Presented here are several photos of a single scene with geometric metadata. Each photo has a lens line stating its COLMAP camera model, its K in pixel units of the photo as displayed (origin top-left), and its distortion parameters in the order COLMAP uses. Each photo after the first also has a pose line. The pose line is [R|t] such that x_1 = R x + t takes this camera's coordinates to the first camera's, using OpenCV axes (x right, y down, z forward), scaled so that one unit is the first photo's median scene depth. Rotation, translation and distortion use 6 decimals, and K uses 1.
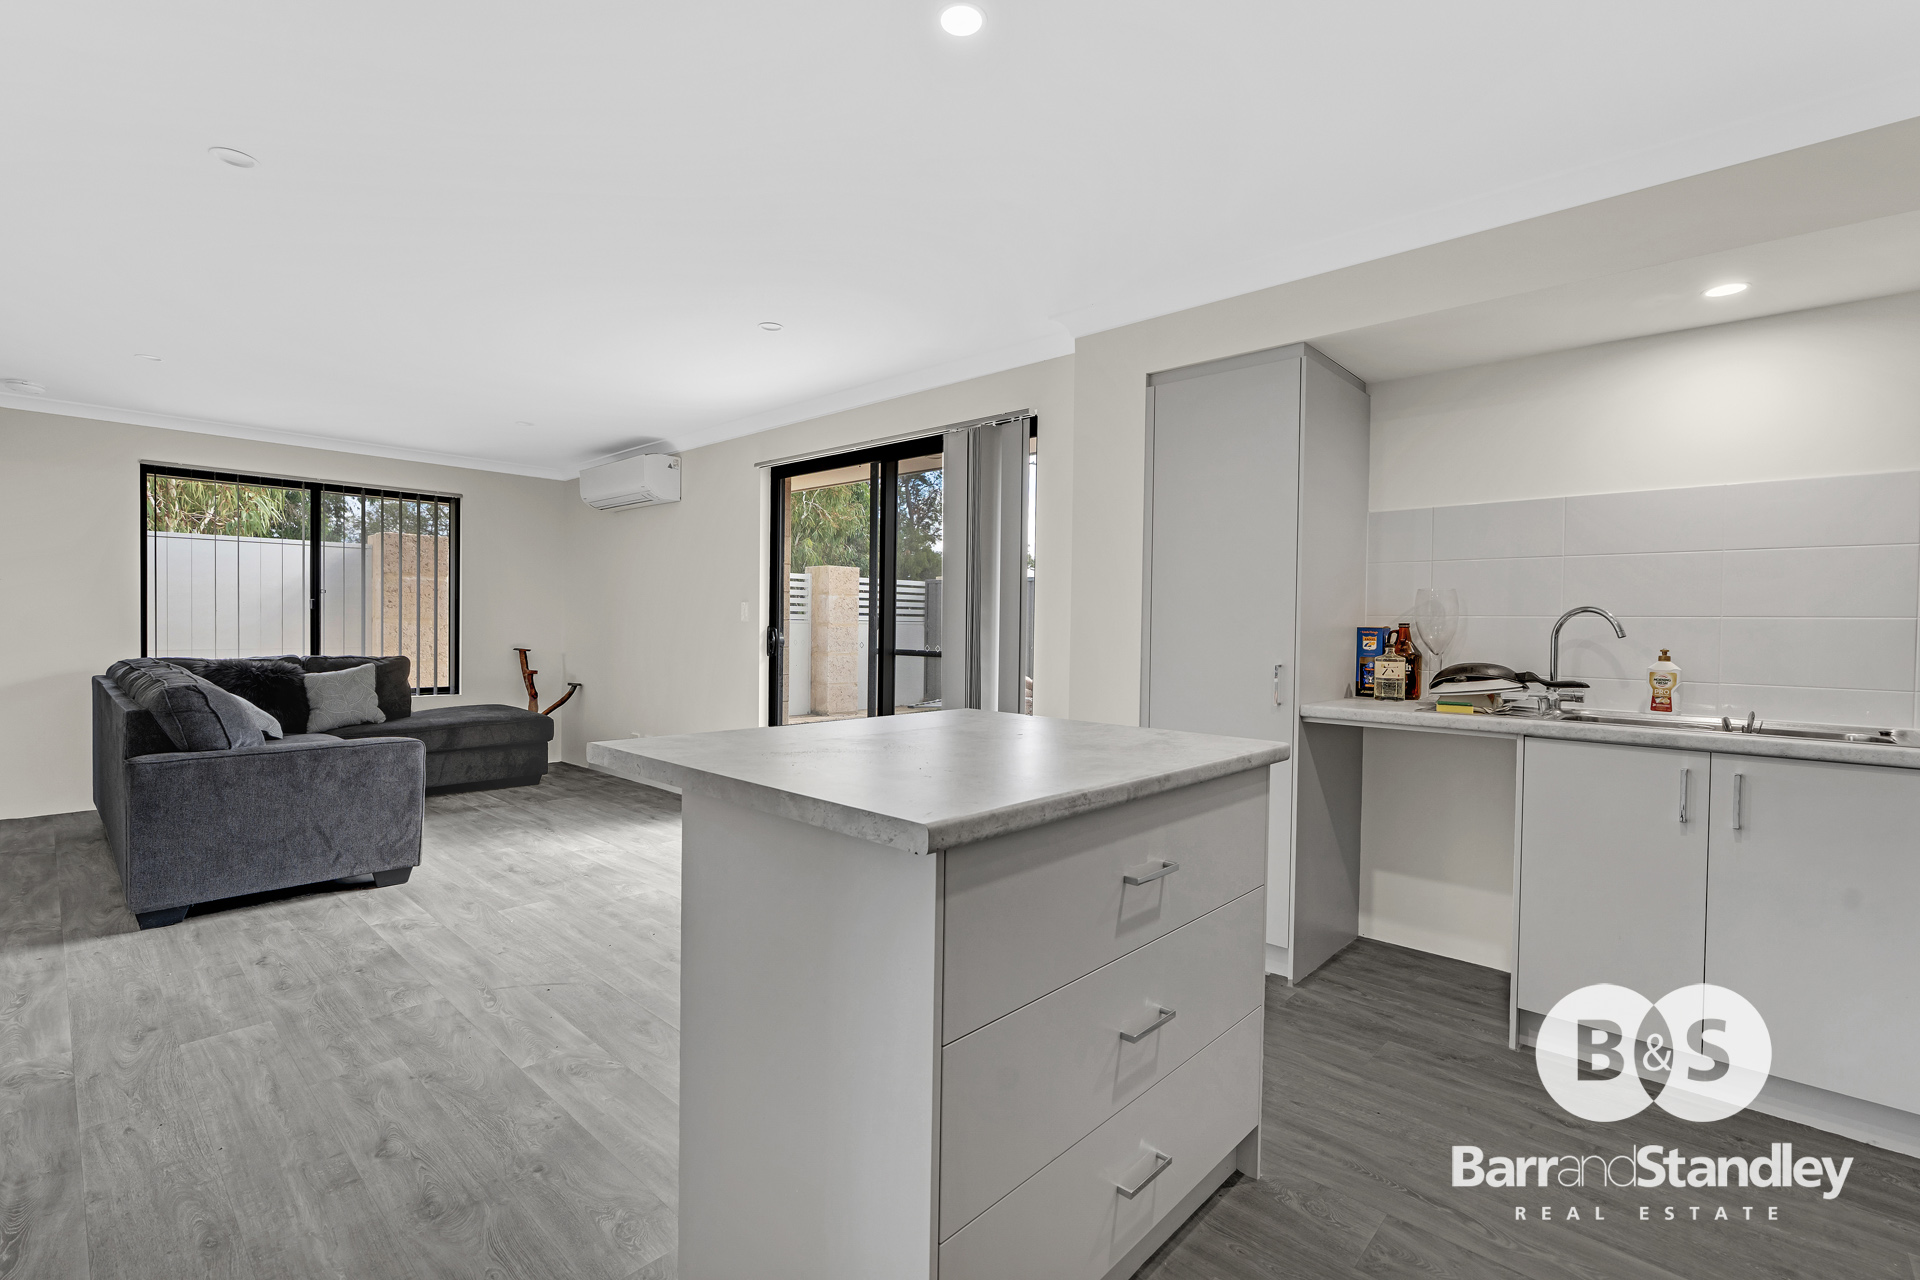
lens RADIAL K [[872.0, 0, 970.7], [0, 872.0, 665.0], [0, 0, 1]] dist [-0.004902, -0.000365]
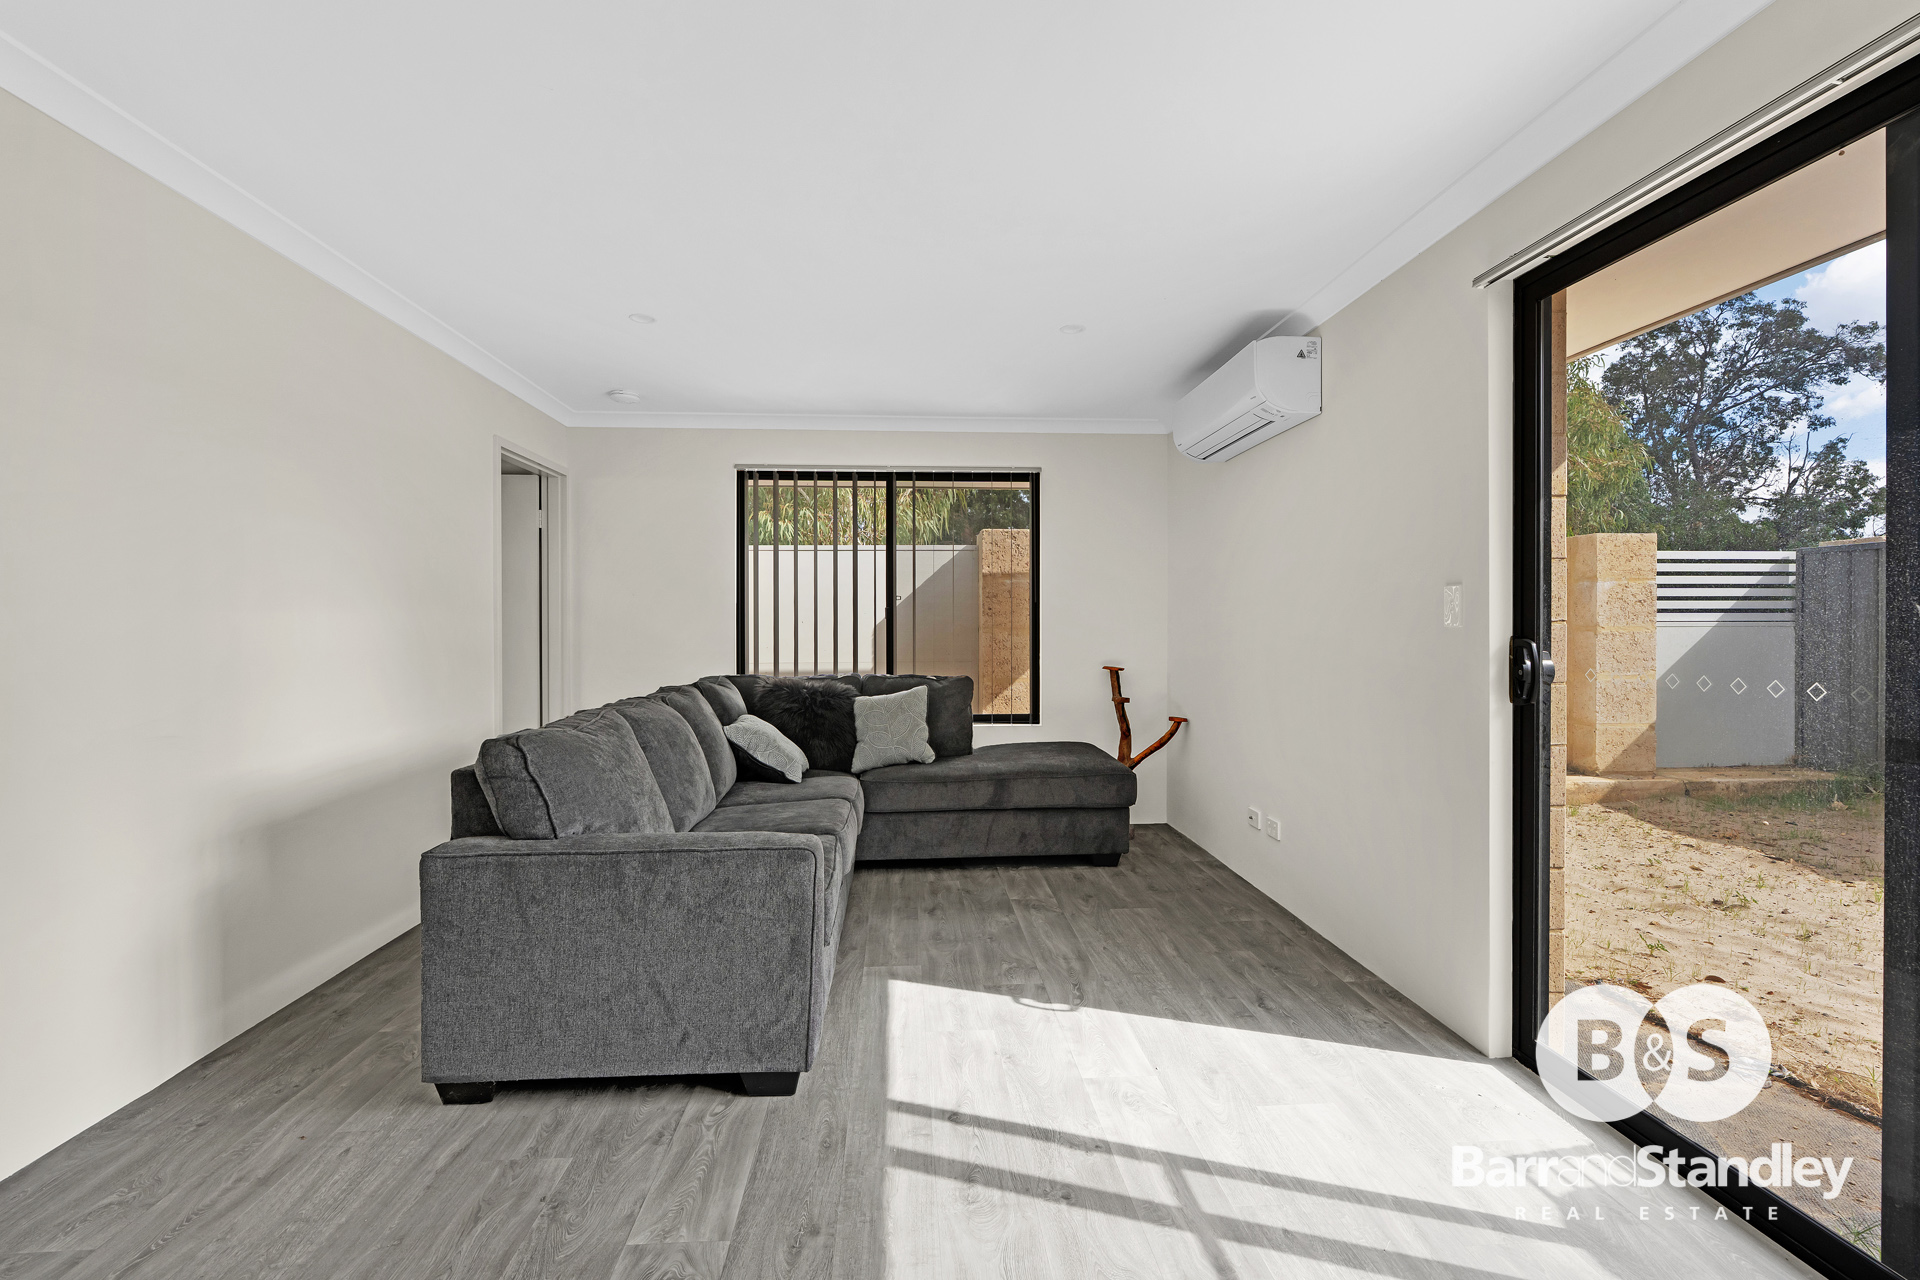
lens RADIAL K [[872.0, 0, 951.7], [0, 872.0, 619.6], [0, 0, 1]] dist [-0.004902, -0.000365]
pose [[0.719937, -0.019538, -0.693765, -0.117769], [-0.021169, 0.998520, -0.050088, -0.022600], [0.693717, 0.050746, 0.718458, 0.438776]]
